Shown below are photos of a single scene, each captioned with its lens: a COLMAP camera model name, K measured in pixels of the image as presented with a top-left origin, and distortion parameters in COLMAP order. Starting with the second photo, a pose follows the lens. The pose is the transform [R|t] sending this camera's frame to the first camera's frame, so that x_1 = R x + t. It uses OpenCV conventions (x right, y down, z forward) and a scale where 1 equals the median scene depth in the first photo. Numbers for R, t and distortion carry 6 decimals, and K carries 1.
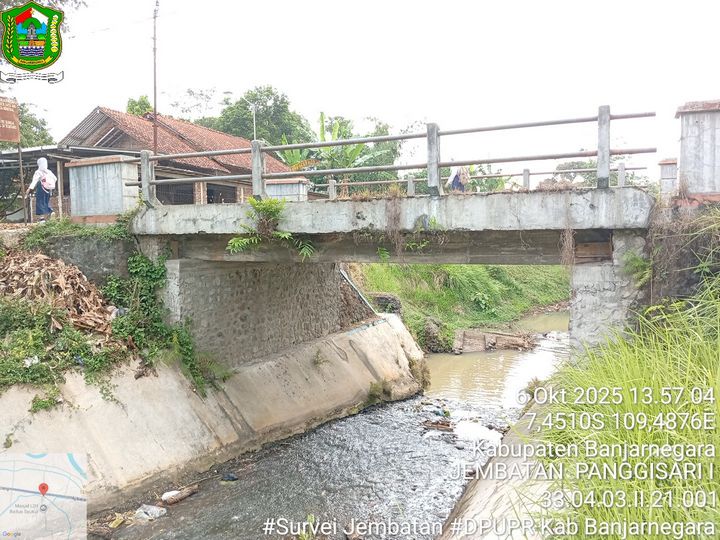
lens RADIAL K [[550.2, 0, 358.3], [0, 550.2, 271.1], [0, 0, 1]] dist [0.111093, -0.233533]
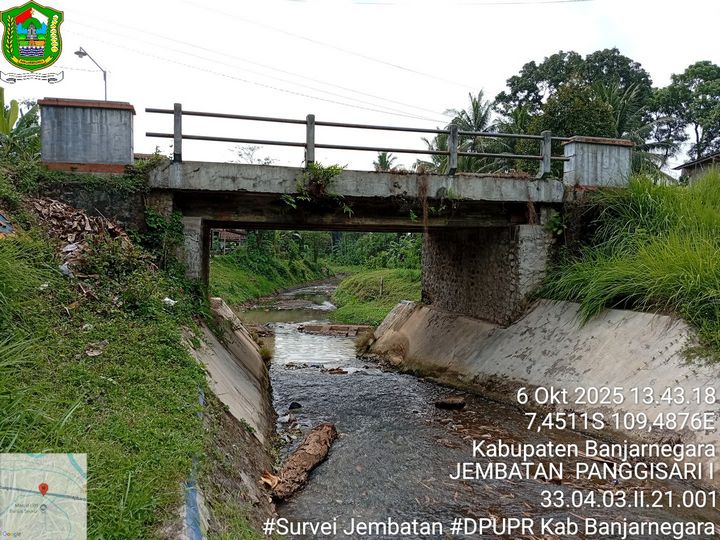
lens RADIAL K [[550.2, 0, 358.3], [0, 550.2, 271.1], [0, 0, 1]] dist [0.111093, -0.233533]
pose [[0.759943, -0.004226, 0.649976, -0.740138], [0.027173, 0.999311, -0.025273, 0.109744], [-0.649422, 0.036868, 0.759534, 0.044137]]
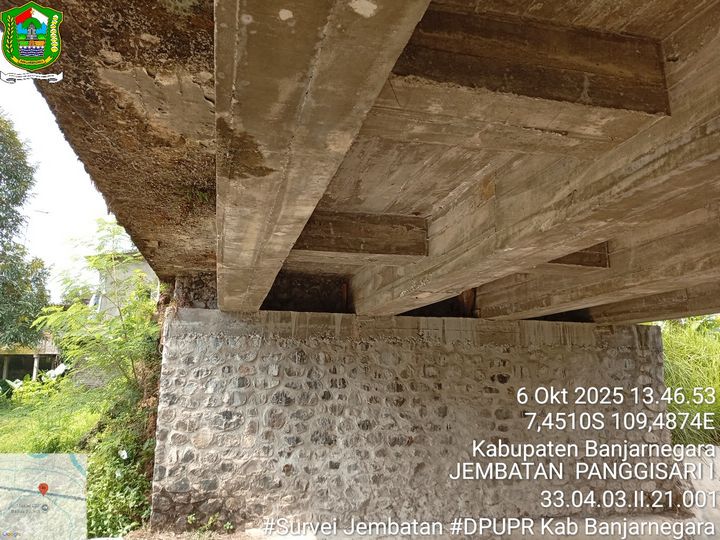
lens RADIAL K [[550.2, 0, 358.3], [0, 550.2, 271.1], [0, 0, 1]] dist [0.111093, -0.233533]
pose [[-0.620994, 0.156385, 0.768056, -0.038894], [0.053196, 0.986044, -0.157760, 0.016337], [-0.782008, -0.057111, -0.620646, 1.421198]]
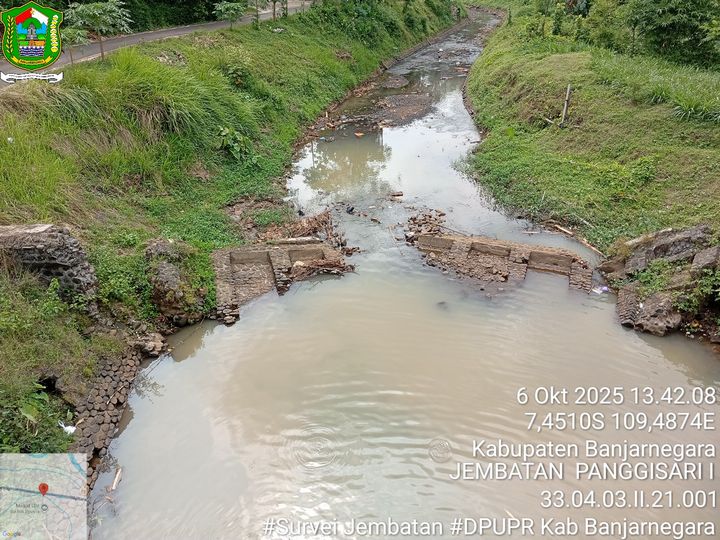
lens RADIAL K [[550.2, 0, 358.3], [0, 550.2, 271.1], [0, 0, 1]] dist [0.111093, -0.233533]
pose [[0.876365, -0.237294, 0.419136, 0.200216], [0.032918, 0.897689, 0.439399, -0.270912], [-0.480521, -0.371277, 0.794515, 1.387163]]
